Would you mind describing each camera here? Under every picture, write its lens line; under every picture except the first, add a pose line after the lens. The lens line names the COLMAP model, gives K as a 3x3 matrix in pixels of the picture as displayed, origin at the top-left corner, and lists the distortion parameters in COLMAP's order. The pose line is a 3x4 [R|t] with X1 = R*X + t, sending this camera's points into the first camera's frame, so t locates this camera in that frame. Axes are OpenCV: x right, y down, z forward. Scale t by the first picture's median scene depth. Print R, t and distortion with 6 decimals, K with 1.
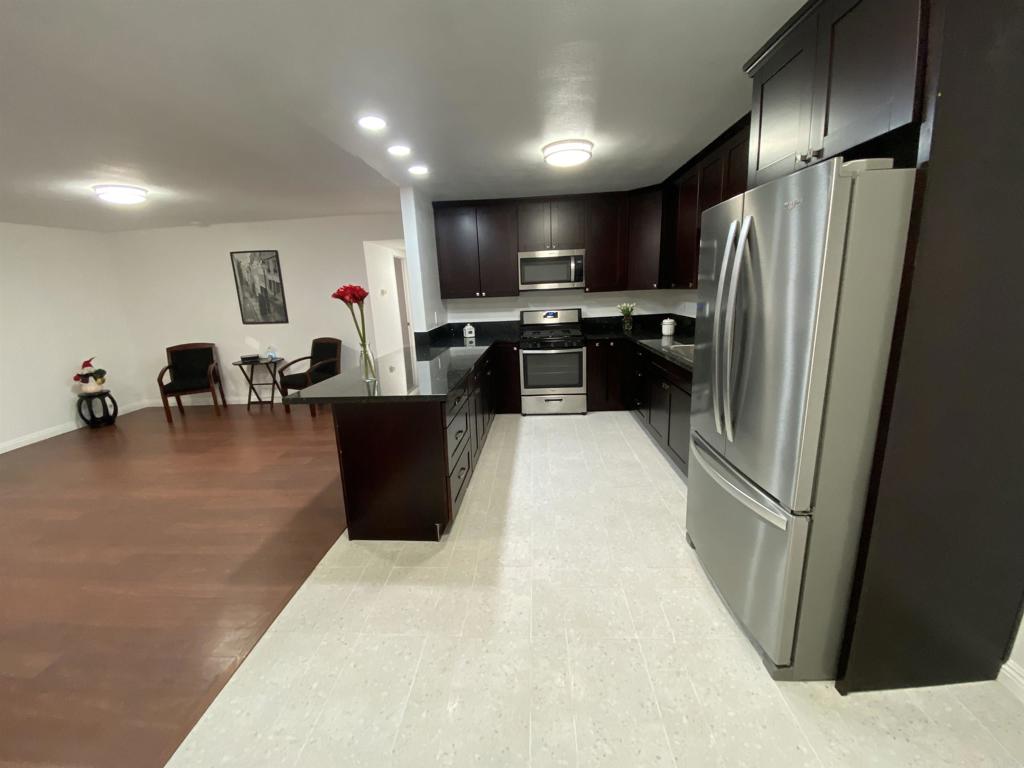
lens RADIAL K [[412.2, 0, 510.3], [0, 412.2, 376.5], [0, 0, 1]] dist [0.002160, 0.000225]
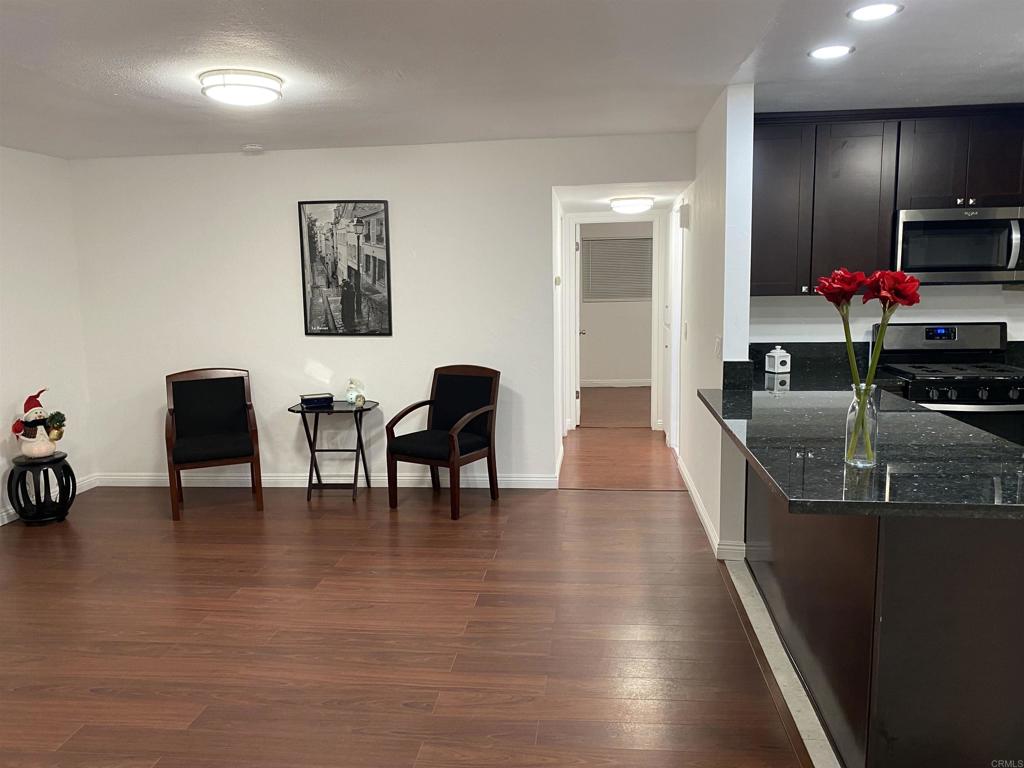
lens RADIAL K [[783.3, 0, 512.0], [0, 783.3, 384.0], [0, 0, 1]] dist [0.049766, -0.003417]
pose [[0.998836, 0.030783, -0.037134, -0.354675], [-0.033900, 0.995679, -0.086448, 0.013393], [0.034312, 0.087607, 0.995564, 0.010994]]
